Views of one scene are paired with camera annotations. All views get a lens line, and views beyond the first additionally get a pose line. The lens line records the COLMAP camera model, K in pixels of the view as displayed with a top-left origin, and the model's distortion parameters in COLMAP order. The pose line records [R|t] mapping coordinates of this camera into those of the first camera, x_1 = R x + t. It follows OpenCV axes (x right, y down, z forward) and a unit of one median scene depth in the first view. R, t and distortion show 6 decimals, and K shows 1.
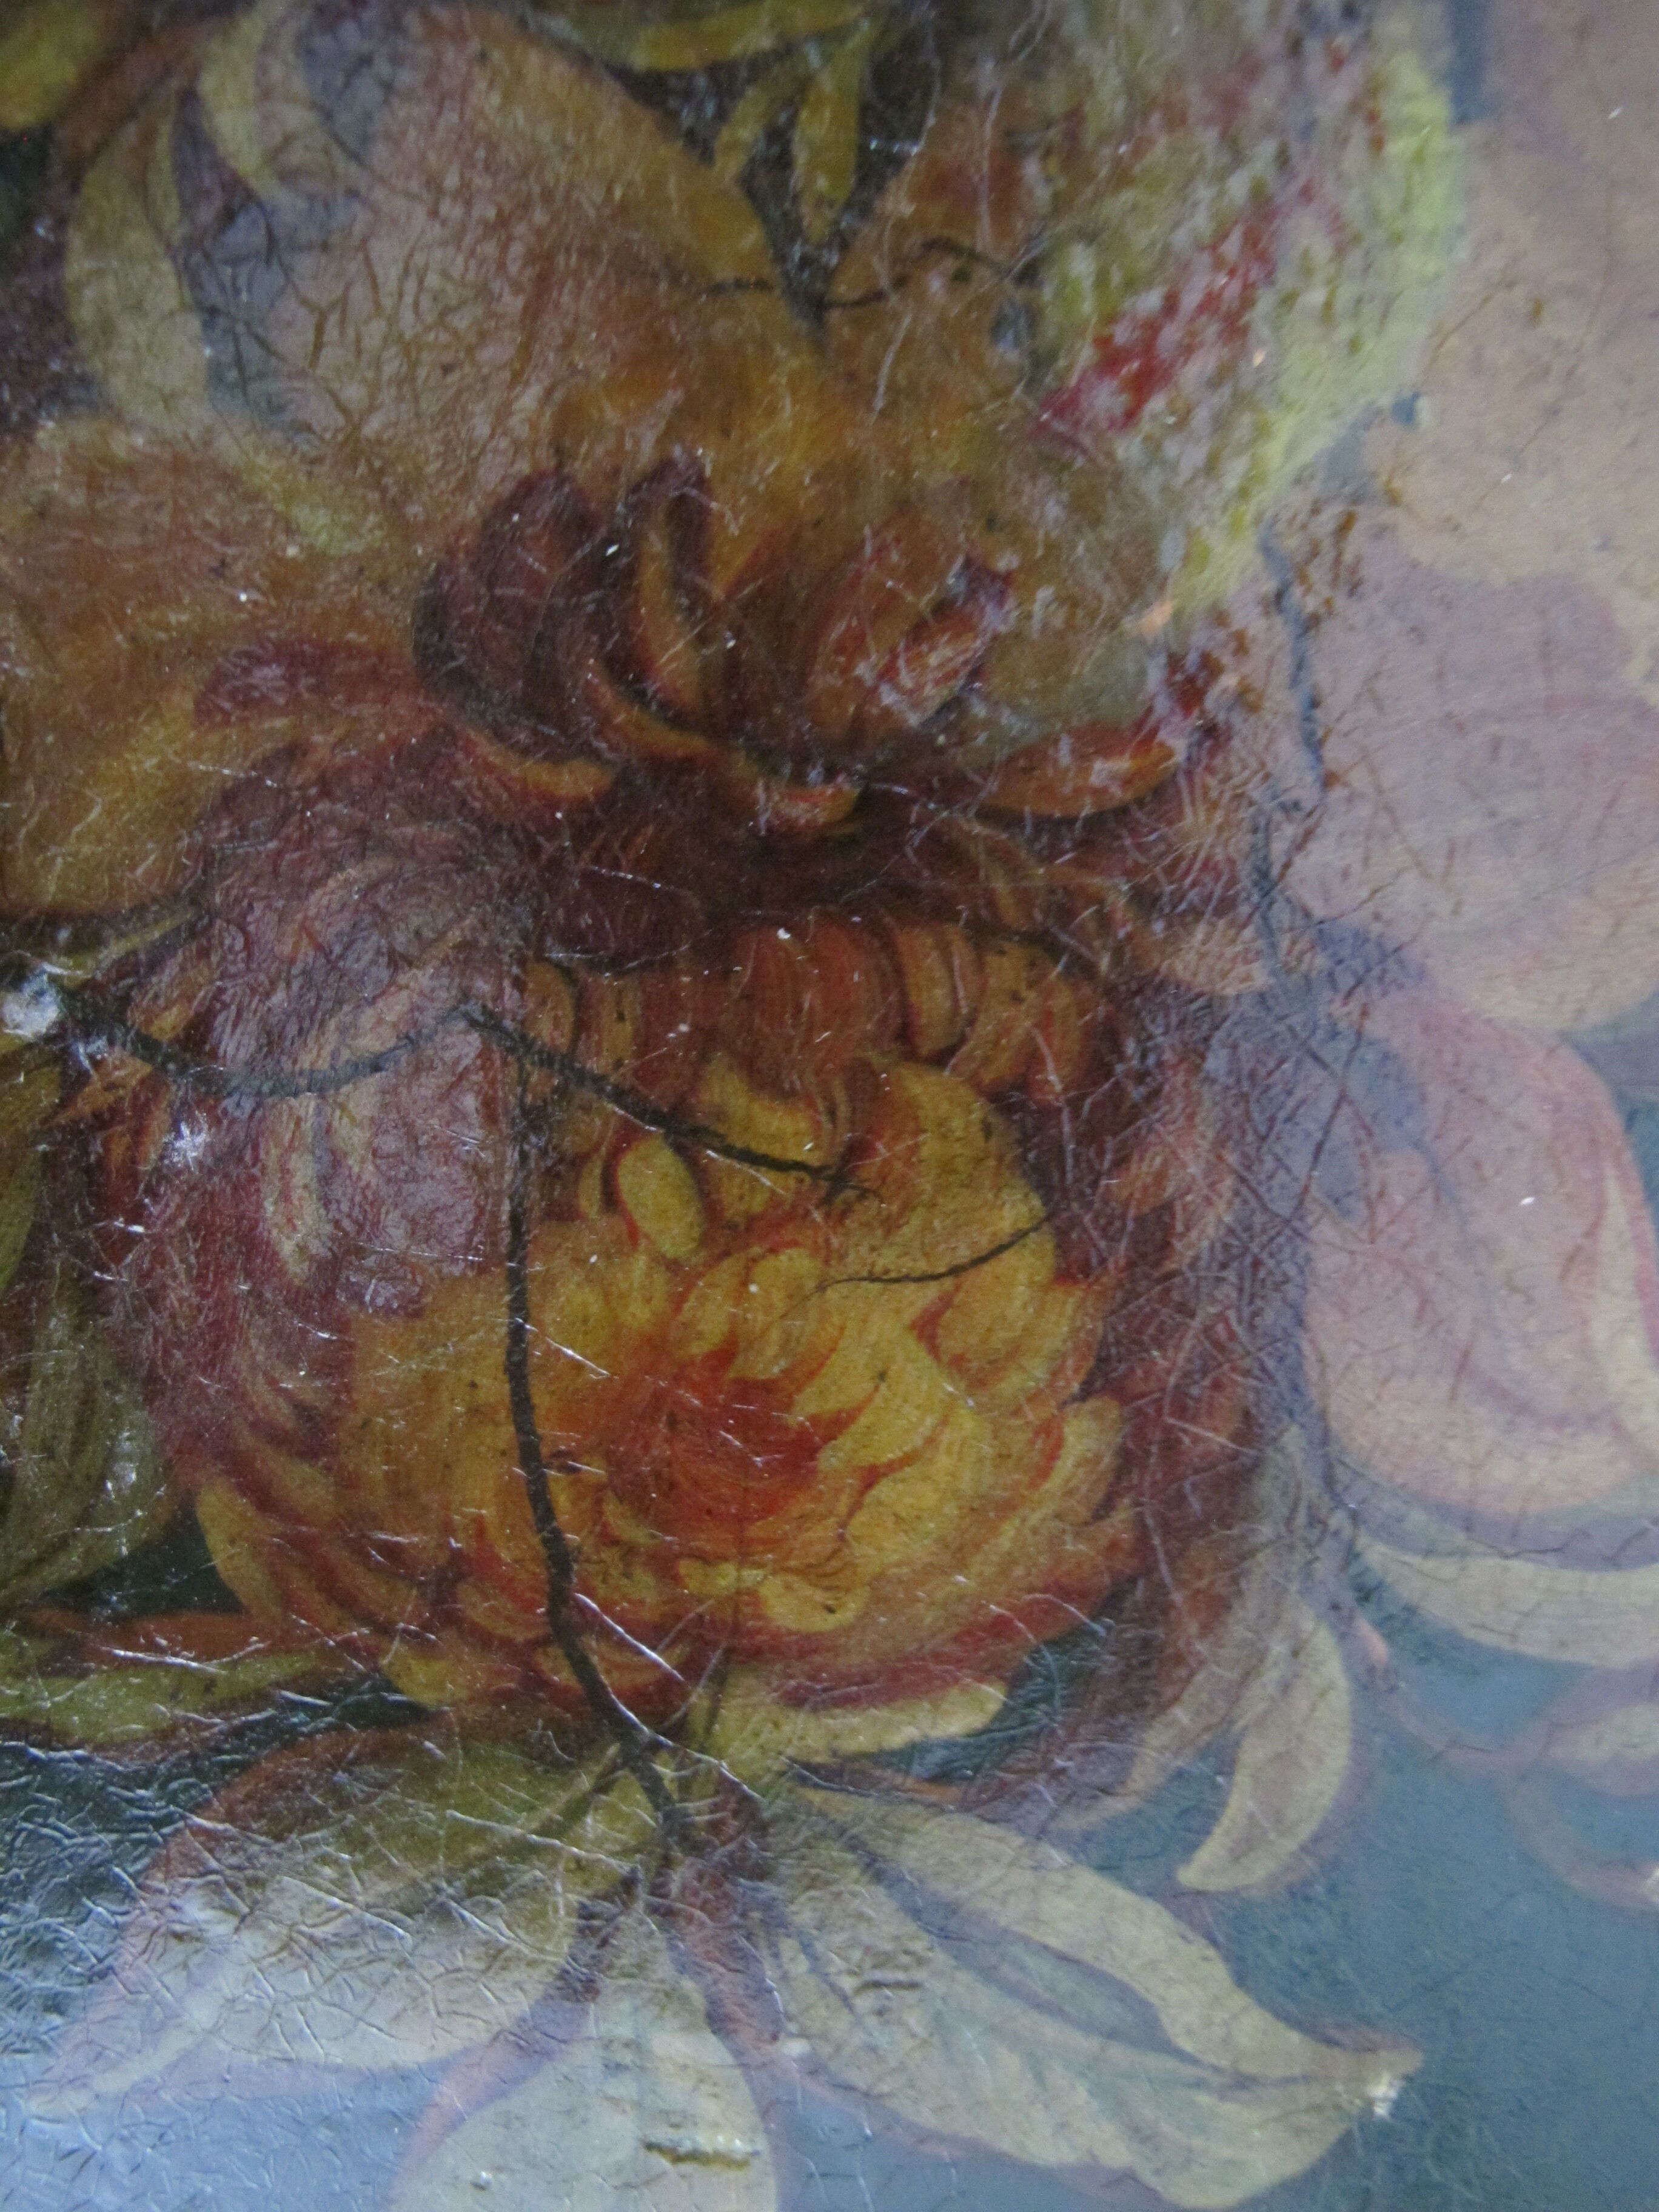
lens RADIAL K [[1805.9, 0, 829.5], [0, 1805.9, 1106.0], [0, 0, 1]] dist [-0.157038, 0.088346]
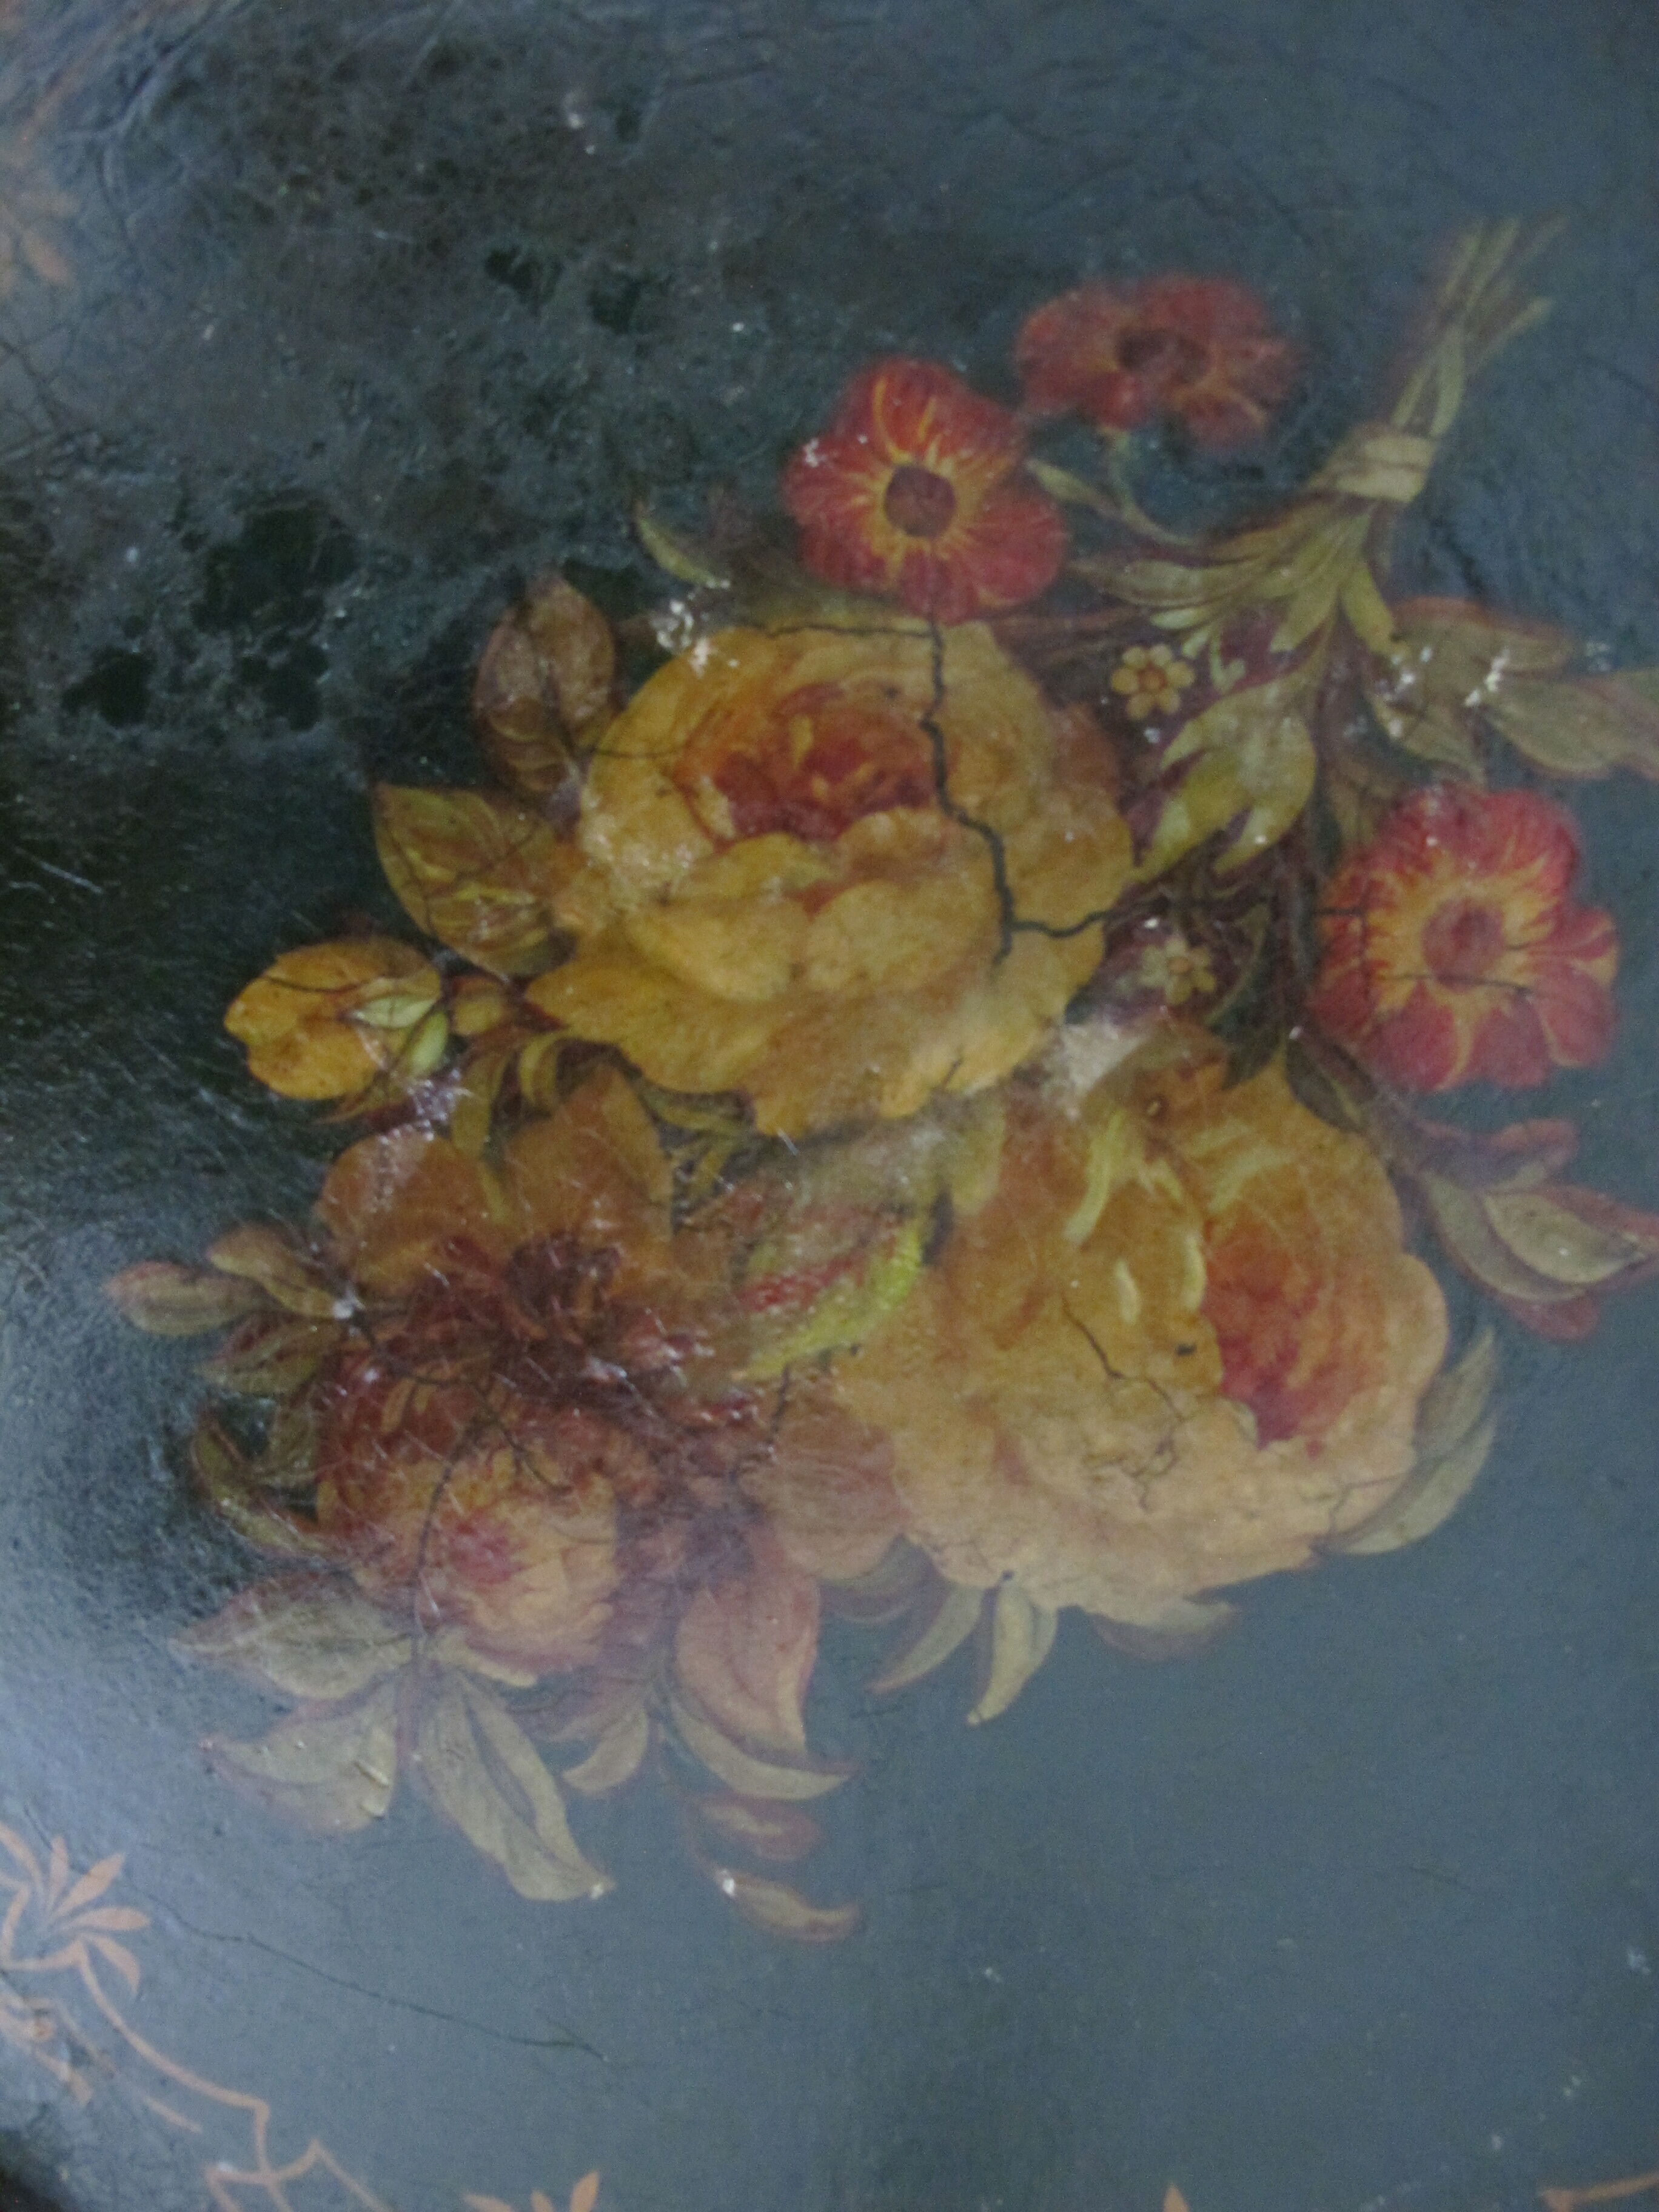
lens RADIAL K [[1805.9, 0, 829.5], [0, 1805.9, 1106.0], [0, 0, 1]] dist [-0.157038, 0.088346]
pose [[0.880902, 0.445428, -0.160018, 0.555847], [-0.446105, 0.894346, 0.033696, -0.786835], [0.158121, 0.041702, 0.986539, -1.729615]]
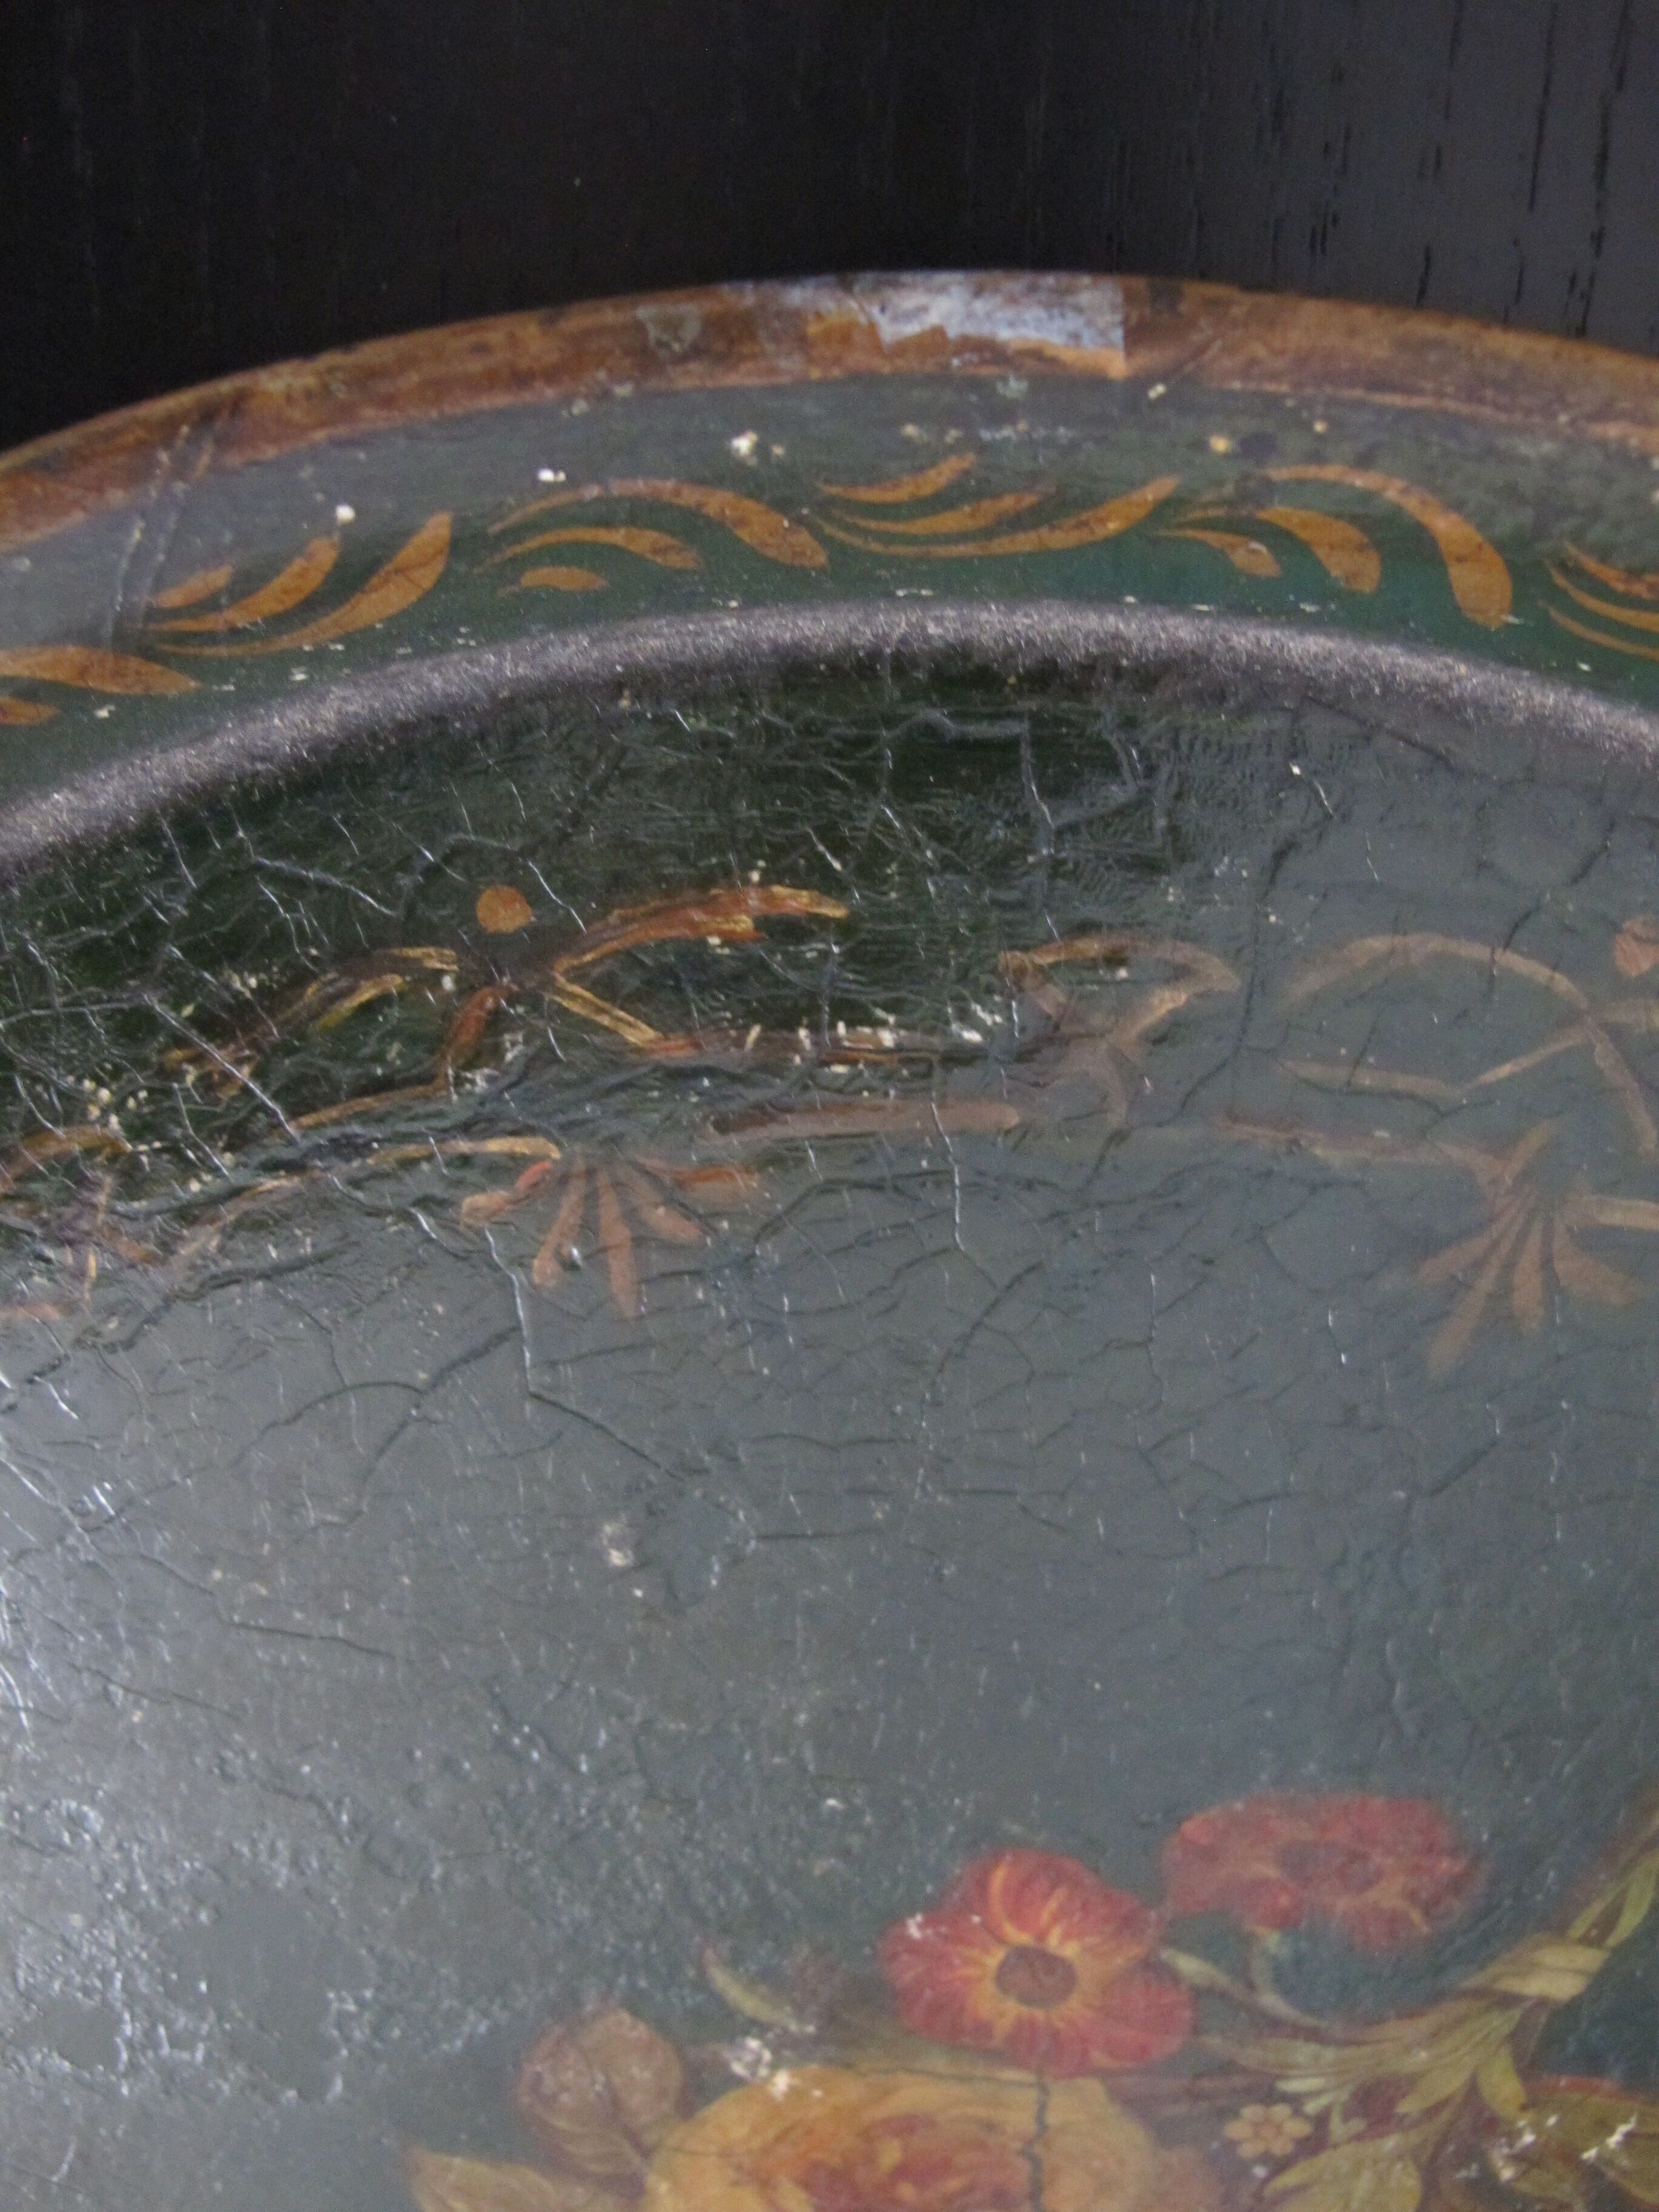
lens RADIAL K [[1805.9, 0, 829.5], [0, 1805.9, 1106.0], [0, 0, 1]] dist [-0.157038, 0.088346]
pose [[0.885516, 0.455954, 0.089267, -1.108307], [-0.463831, 0.856441, 0.226648, -2.924987], [0.026889, -0.242105, 0.969877, -1.093318]]
